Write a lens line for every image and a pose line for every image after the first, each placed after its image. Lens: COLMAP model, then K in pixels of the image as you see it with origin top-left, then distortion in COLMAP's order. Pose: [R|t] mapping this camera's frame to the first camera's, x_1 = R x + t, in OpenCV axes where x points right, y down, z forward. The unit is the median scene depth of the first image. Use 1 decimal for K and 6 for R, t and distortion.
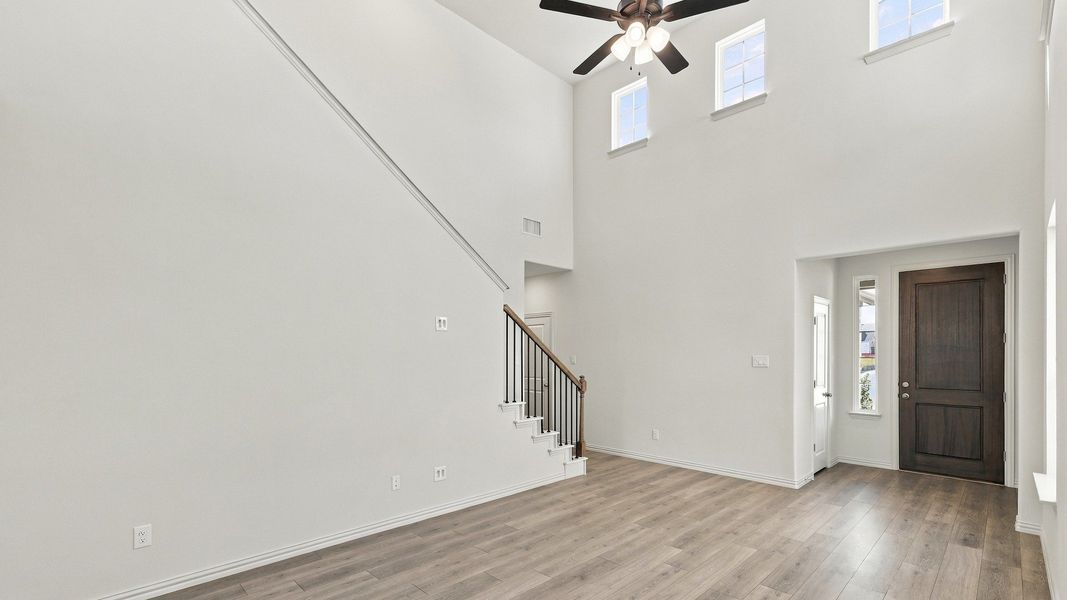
lens RADIAL K [[476.2, 0, 545.8], [0, 476.2, 355.7], [0, 0, 1]] dist [0.008881, 0.001781]
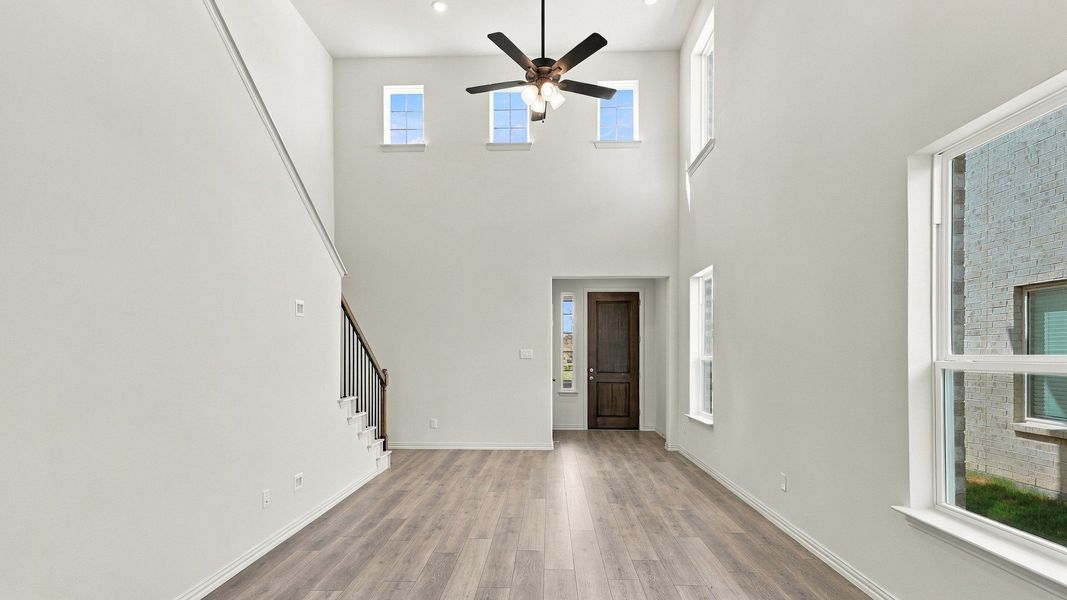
lens RADIAL K [[476.2, 0, 541.5], [0, 476.2, 365.4], [0, 0, 1]] dist [0.008881, 0.001781]
pose [[0.732297, -0.019936, 0.680694, -0.380744], [0.008805, 0.999765, 0.019809, 0.017332], [-0.680929, -0.008513, 0.732300, 0.051160]]
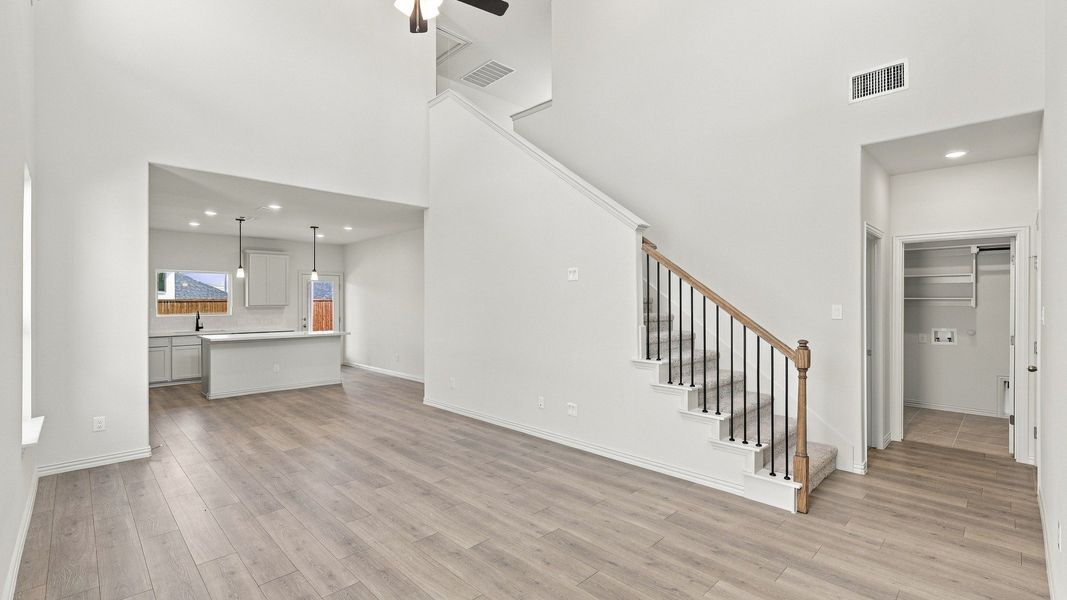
lens RADIAL K [[476.2, 0, 530.8], [0, 476.2, 296.6], [0, 0, 1]] dist [0.008881, 0.001781]
pose [[-0.039359, -0.016133, -0.999095, 0.704200], [-0.007213, 0.999848, -0.015861, 0.002315], [0.999199, 0.006583, -0.039469, 0.743133]]
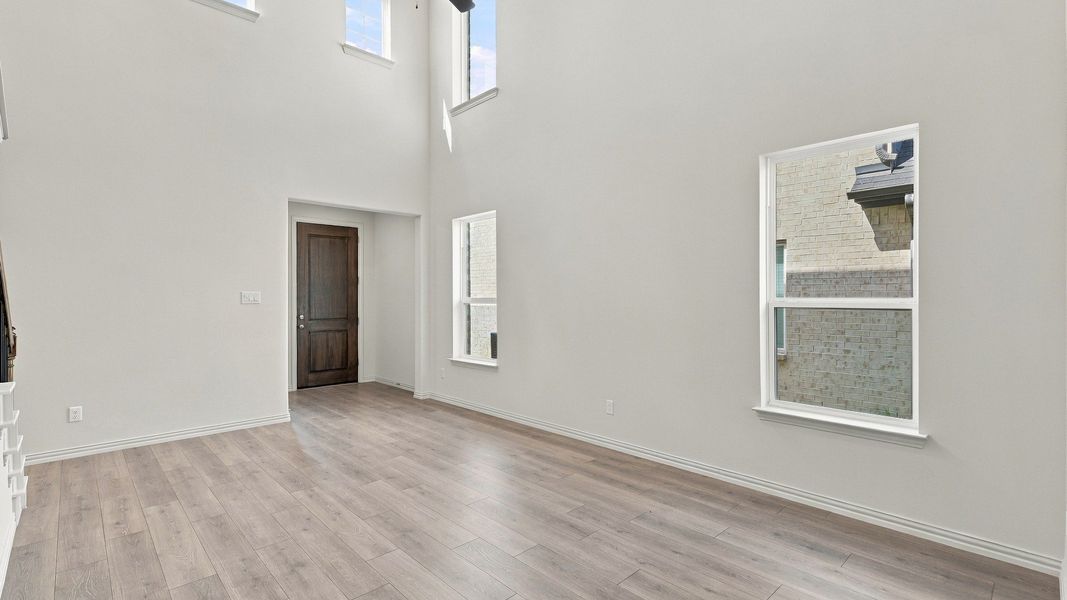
lens RADIAL K [[476.2, 0, 532.8], [0, 476.2, 308.3], [0, 0, 1]] dist [0.008881, 0.001781]
pose [[0.044442, -0.027207, 0.998641, -0.456564], [0.011169, 0.999580, 0.026736, 0.014101], [-0.998950, 0.009965, 0.044727, 0.413357]]
